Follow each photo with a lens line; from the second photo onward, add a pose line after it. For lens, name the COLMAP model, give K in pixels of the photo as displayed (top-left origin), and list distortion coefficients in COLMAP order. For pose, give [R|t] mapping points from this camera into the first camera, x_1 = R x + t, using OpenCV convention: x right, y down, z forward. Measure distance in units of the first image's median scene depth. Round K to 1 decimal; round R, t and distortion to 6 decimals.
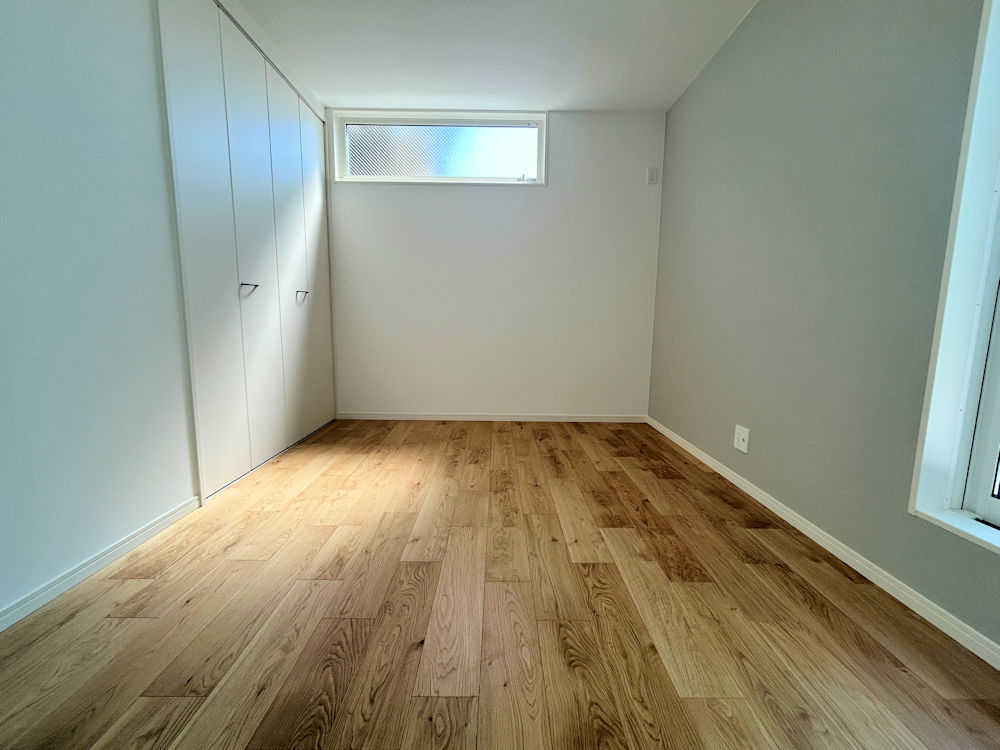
lens RADIAL K [[424.6, 0, 500.0], [0, 424.6, 375.0], [0, 0, 1]] dist [0.001961, 0.000255]
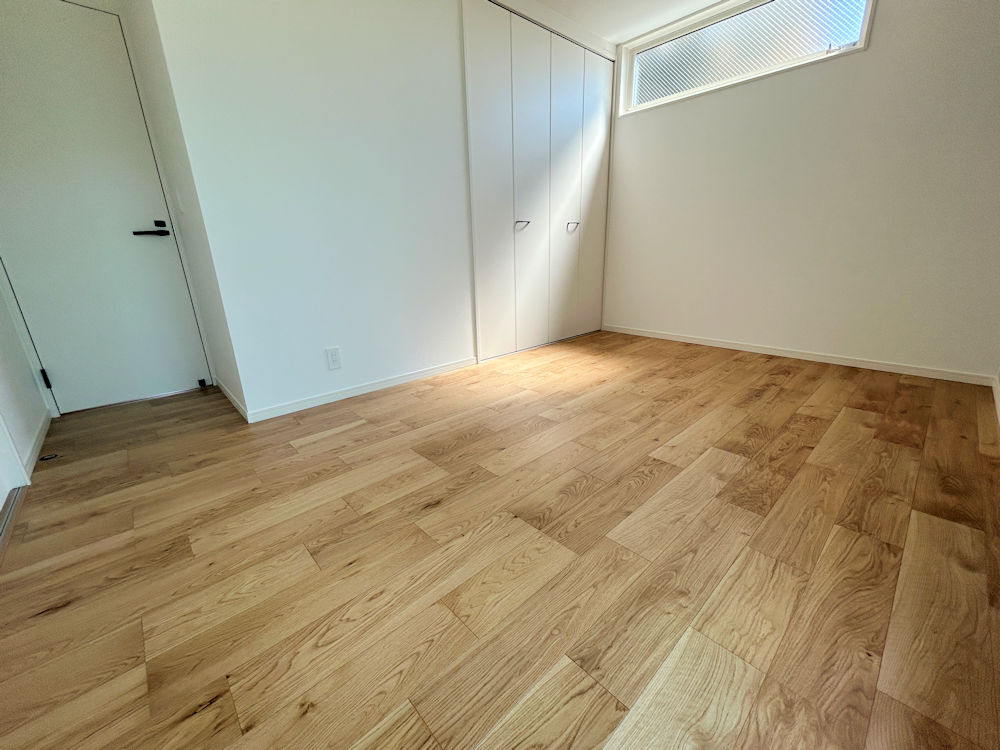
lens RADIAL K [[400.3, 0, 500.0], [0, 400.3, 375.0], [0, 0, 1]] dist [0.001227, -0.000048]
pose [[0.677350, 0.193619, -0.709725, 0.417050], [-0.062703, 0.976428, 0.206536, 0.017274], [0.732984, -0.095395, 0.673524, -0.008263]]
